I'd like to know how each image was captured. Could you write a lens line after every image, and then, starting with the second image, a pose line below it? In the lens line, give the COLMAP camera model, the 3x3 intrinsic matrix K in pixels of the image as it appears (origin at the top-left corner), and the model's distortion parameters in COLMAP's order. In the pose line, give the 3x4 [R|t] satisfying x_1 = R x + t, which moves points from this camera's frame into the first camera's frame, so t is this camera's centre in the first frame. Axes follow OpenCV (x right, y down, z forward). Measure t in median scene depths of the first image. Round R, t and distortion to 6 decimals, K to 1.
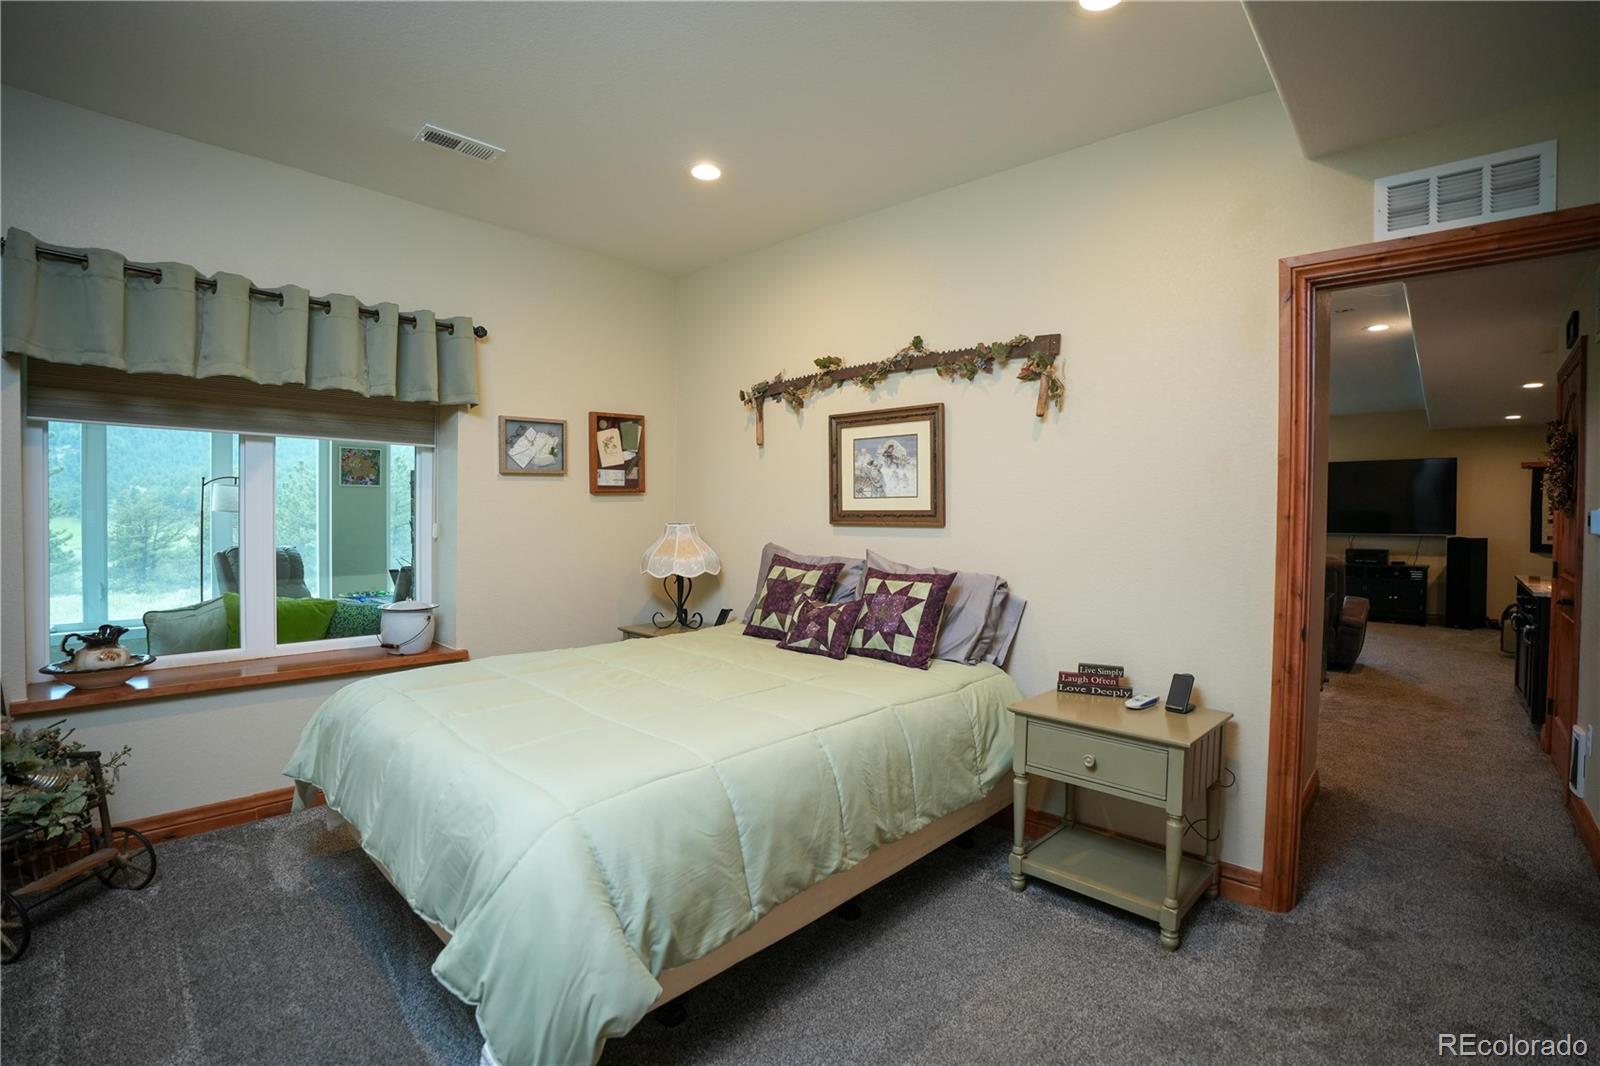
lens RADIAL K [[740.4, 0, 800.0], [0, 740.4, 533.0], [0, 0, 1]] dist [-0.050667, 0.021625]
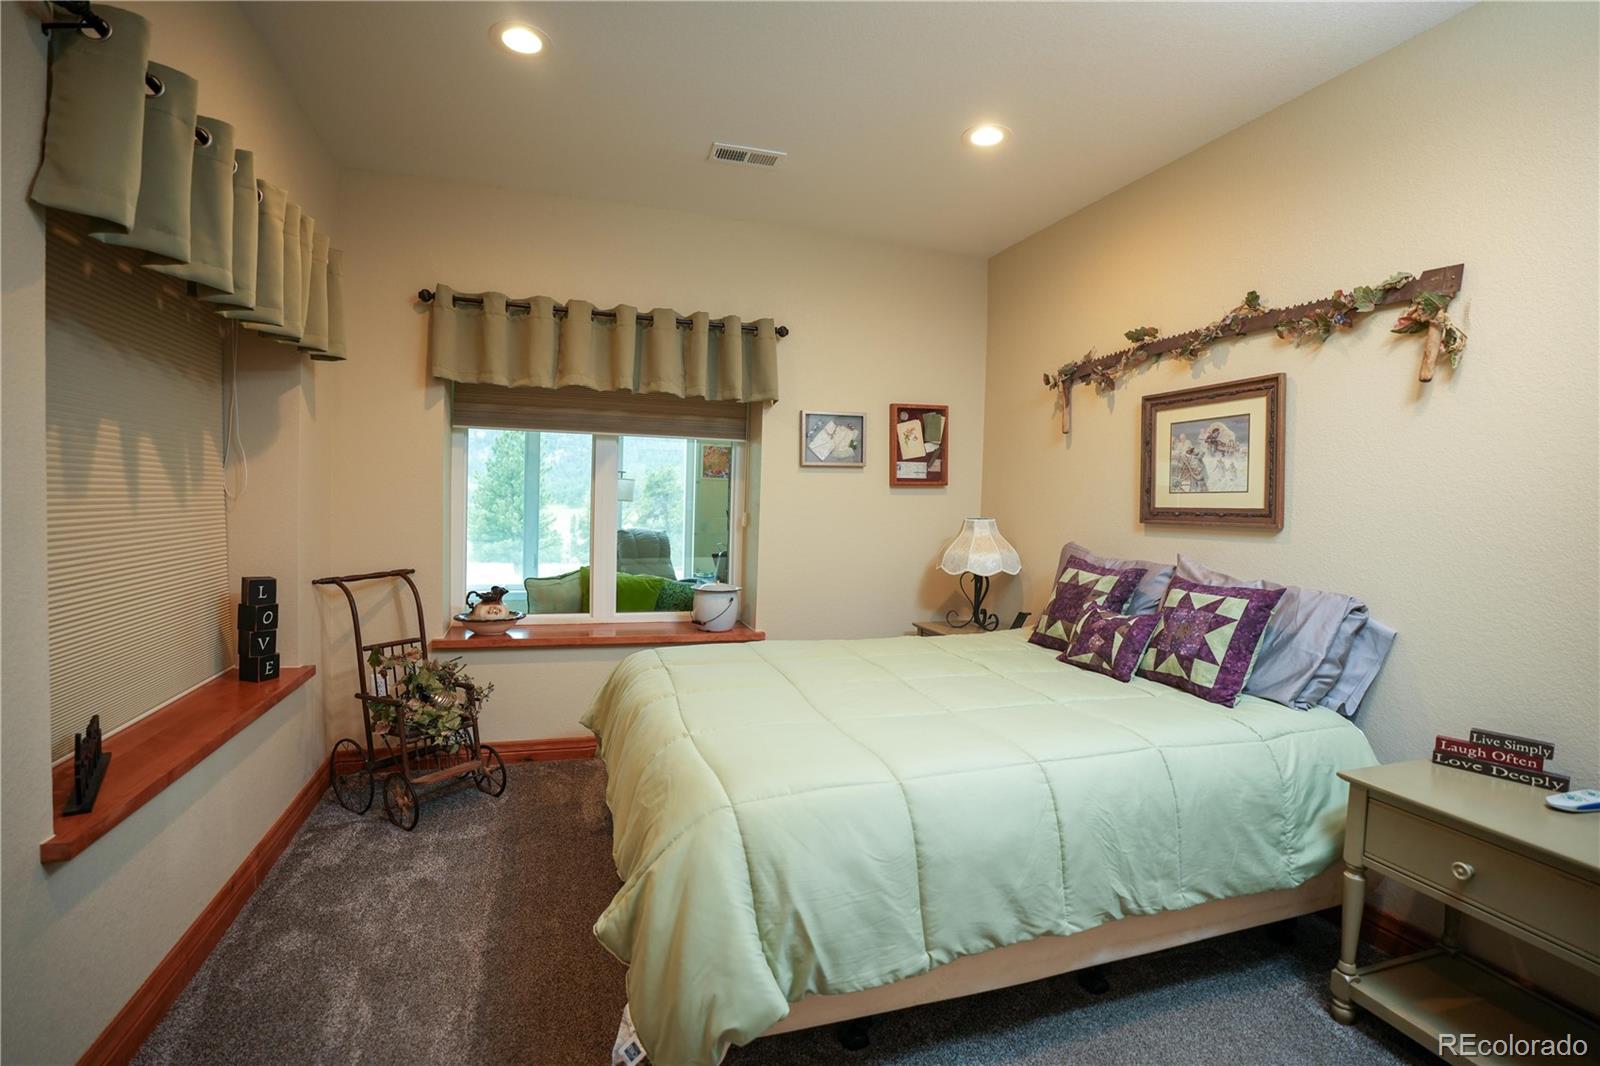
lens RADIAL K [[740.4, 0, 800.0], [0, 740.4, 533.0], [0, 0, 1]] dist [-0.050667, 0.021625]
pose [[0.889728, 0.032390, -0.455341, 0.095894], [-0.029156, 0.999475, 0.014127, -0.000940], [0.455560, 0.000707, 0.890205, 0.076106]]
